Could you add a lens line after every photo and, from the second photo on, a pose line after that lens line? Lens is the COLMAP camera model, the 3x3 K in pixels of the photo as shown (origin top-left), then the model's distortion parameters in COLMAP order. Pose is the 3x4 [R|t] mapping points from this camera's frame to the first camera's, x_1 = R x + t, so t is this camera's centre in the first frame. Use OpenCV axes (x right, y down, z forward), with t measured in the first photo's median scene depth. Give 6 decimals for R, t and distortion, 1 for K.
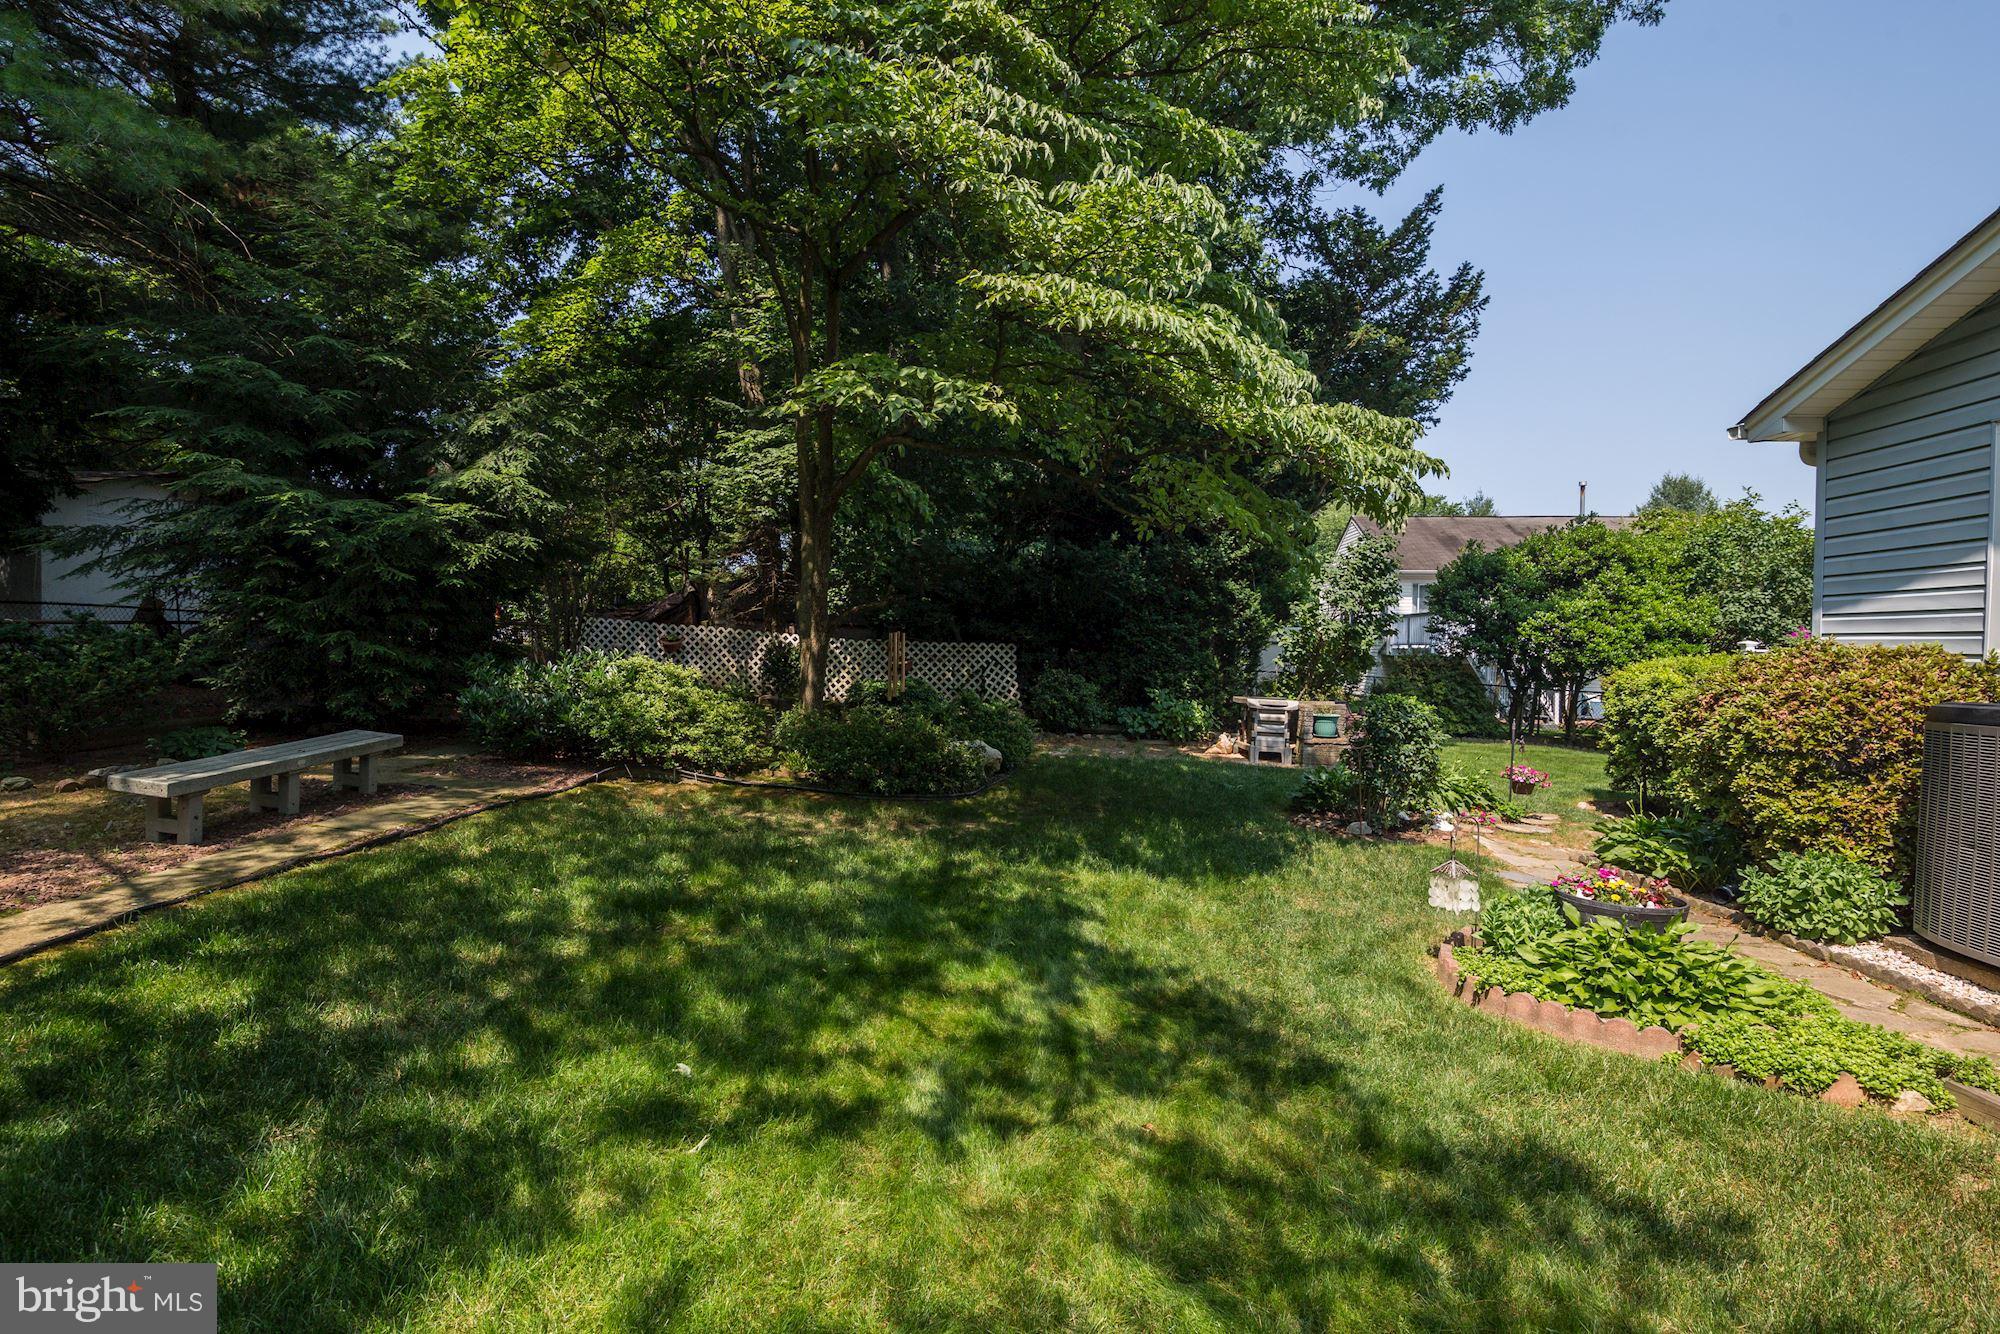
lens RADIAL K [[920.8, 0, 984.9], [0, 920.8, 657.7], [0, 0, 1]] dist [-0.015414, 0.000859]
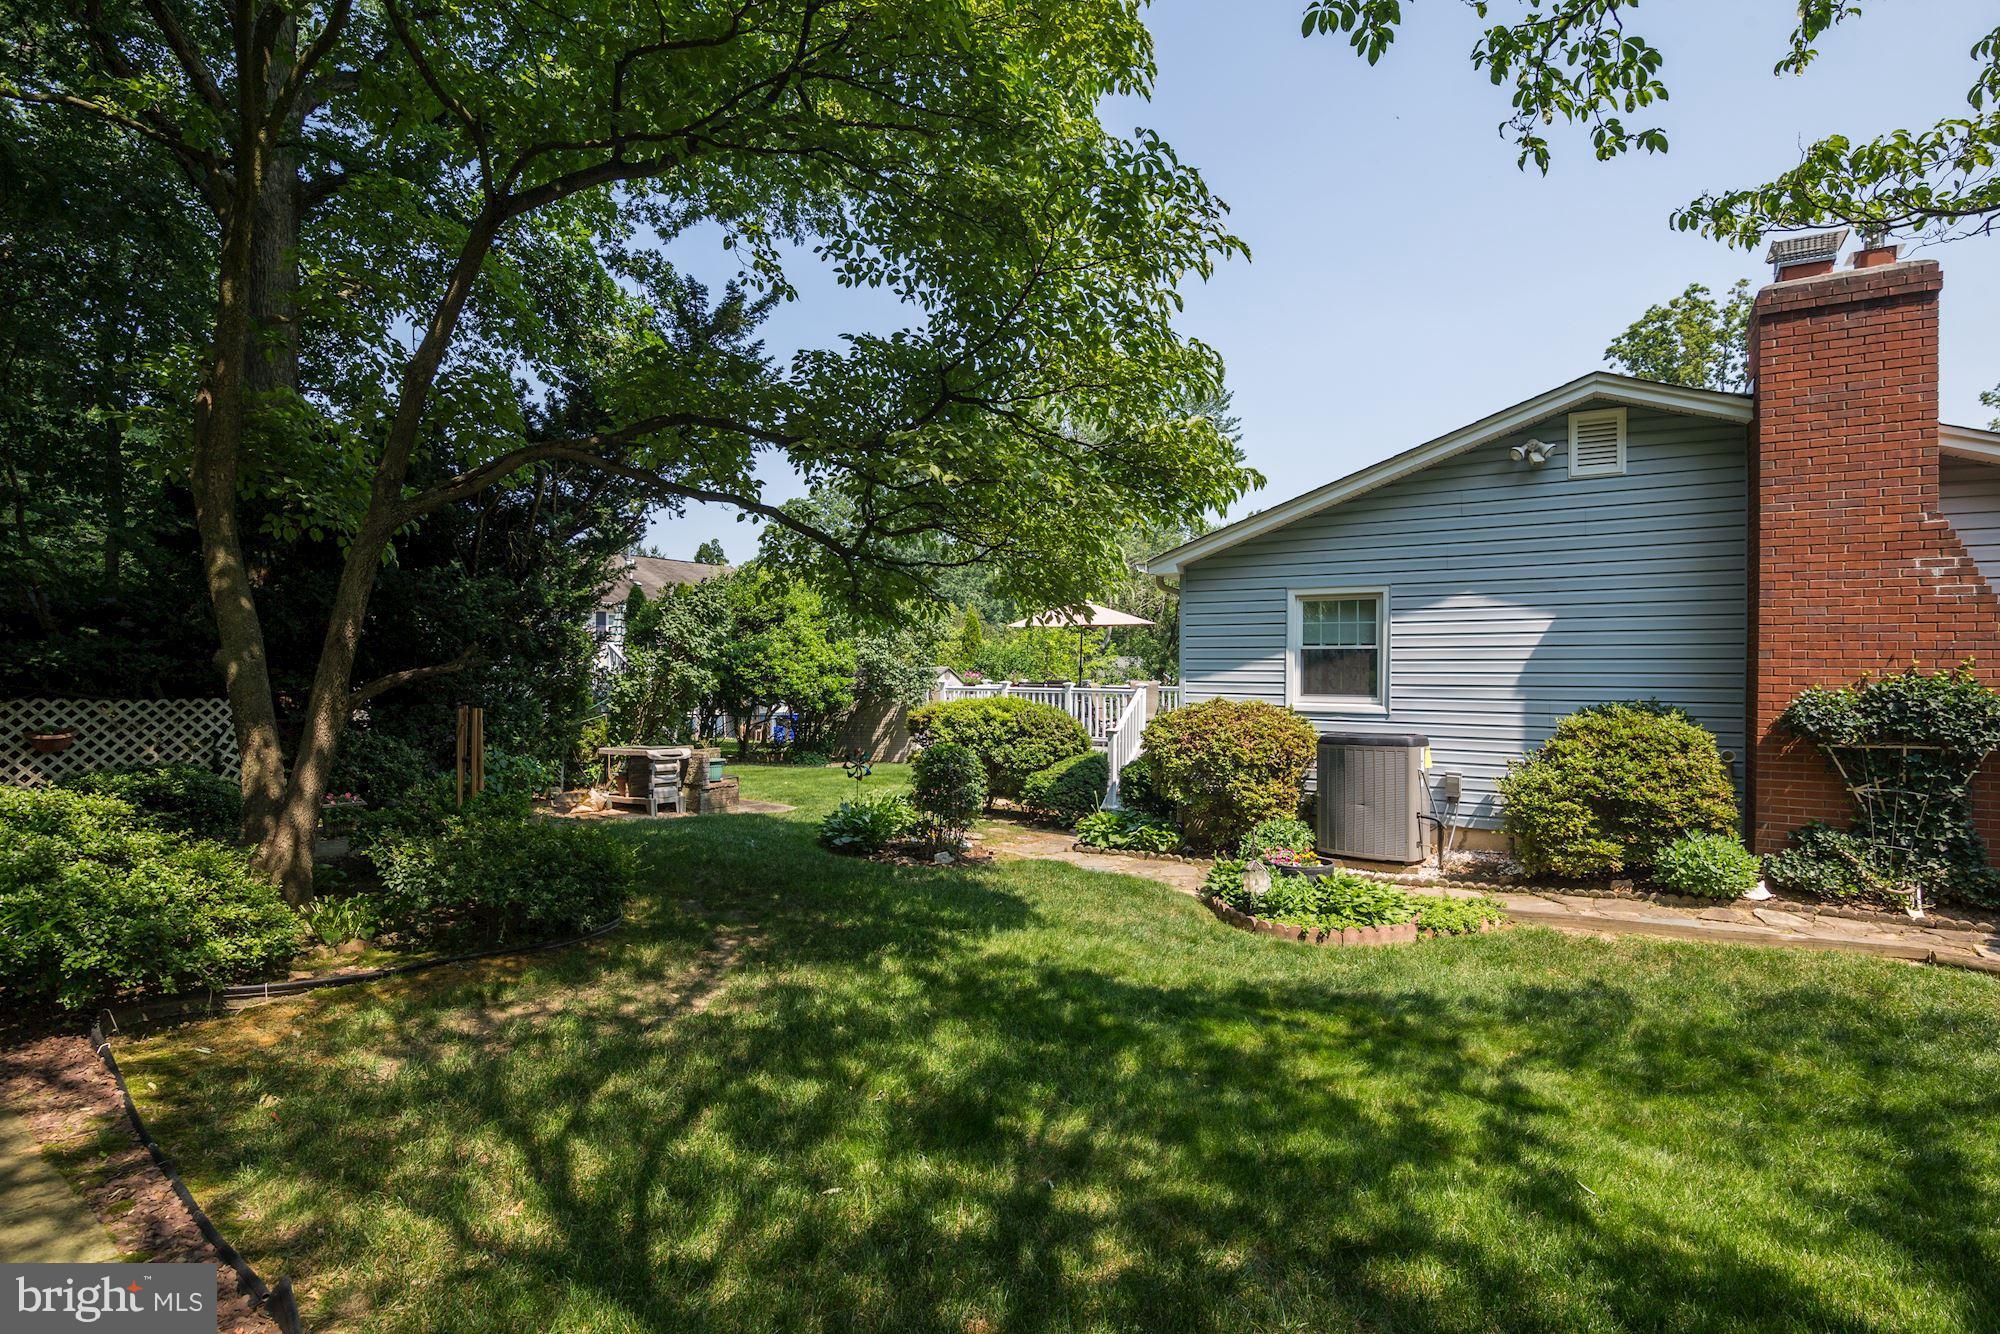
lens RADIAL K [[920.8, 0, 984.3], [0, 920.8, 674.0], [0, 0, 1]] dist [-0.015414, 0.000859]
pose [[0.482868, -0.014938, 0.875566, -0.375729], [0.012750, 0.999868, 0.010027, -0.039468], [-0.875600, 0.006322, 0.482995, 0.235258]]
